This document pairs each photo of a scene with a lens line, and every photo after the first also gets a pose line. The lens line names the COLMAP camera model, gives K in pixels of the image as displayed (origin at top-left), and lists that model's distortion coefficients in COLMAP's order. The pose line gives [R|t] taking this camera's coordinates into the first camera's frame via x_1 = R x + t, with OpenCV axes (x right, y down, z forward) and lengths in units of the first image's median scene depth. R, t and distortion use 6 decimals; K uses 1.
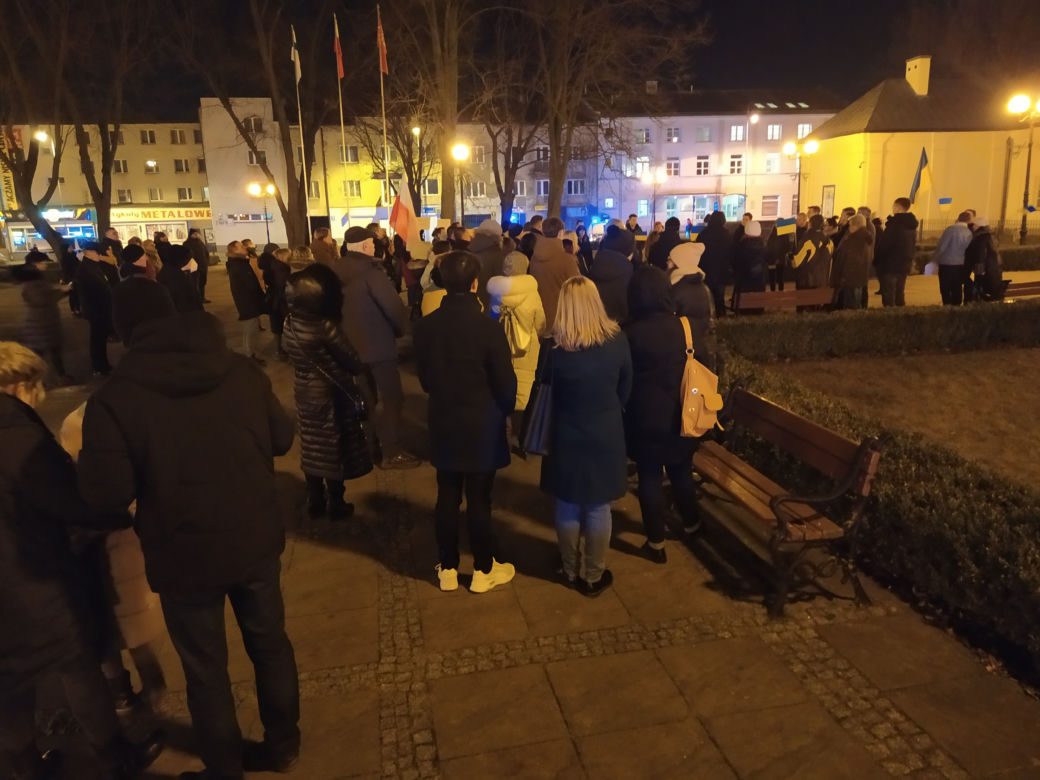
lens RADIAL K [[751.7, 0, 515.7], [0, 751.7, 404.3], [0, 0, 1]] dist [0.095290, -0.142959]
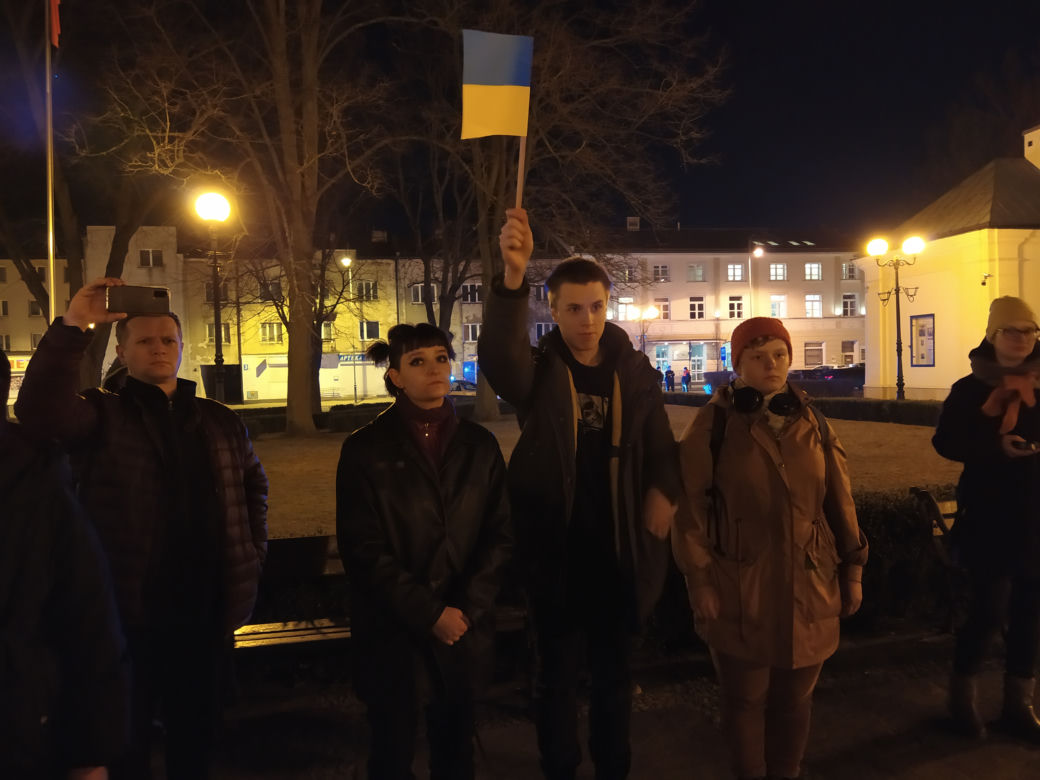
lens RADIAL K [[765.1, 0, 520.0], [0, 765.1, 390.0], [0, 0, 1]] dist [0.054339, -0.061291]
pose [[0.999765, 0.000975, 0.021654, 0.032456], [0.003660, 0.977056, -0.212949, -0.046394], [-0.021365, 0.212979, 0.976823, 0.200344]]
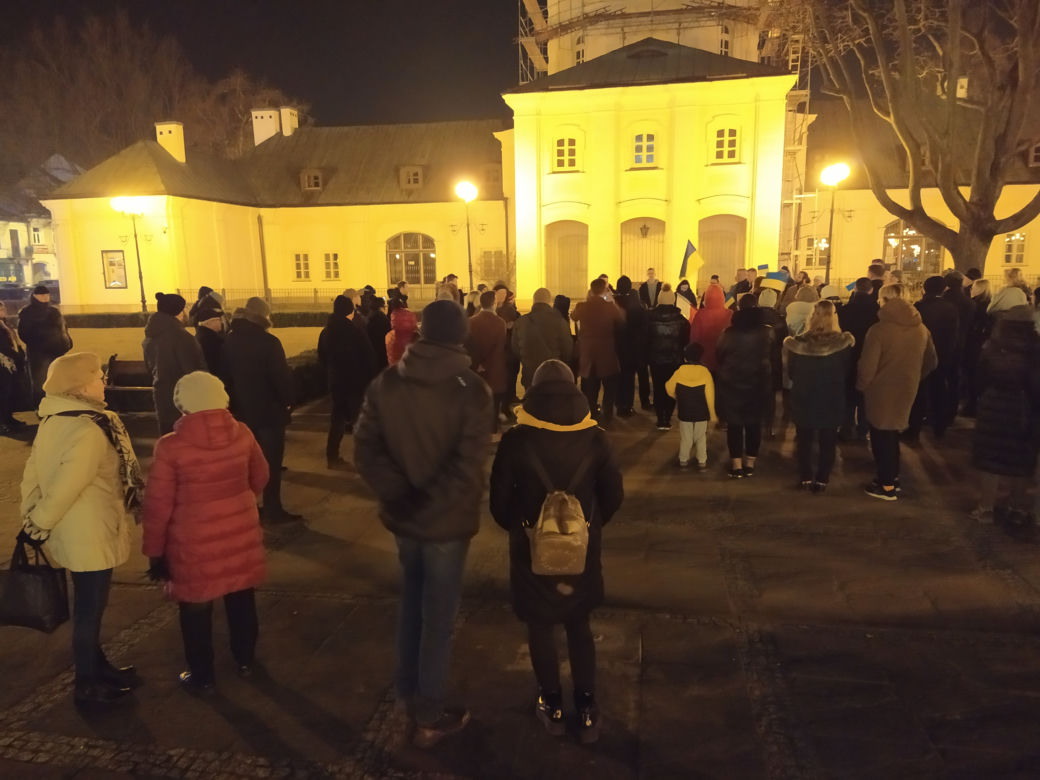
lens RADIAL K [[775.2, 0, 500.9], [0, 775.2, 395.9], [0, 0, 1]] dist [0.102386, -0.135506]
pose [[0.350737, -0.137505, 0.926324, -0.142962], [0.235670, 0.970287, 0.054798, -0.037439], [-0.906335, 0.199087, 0.372721, 0.154864]]
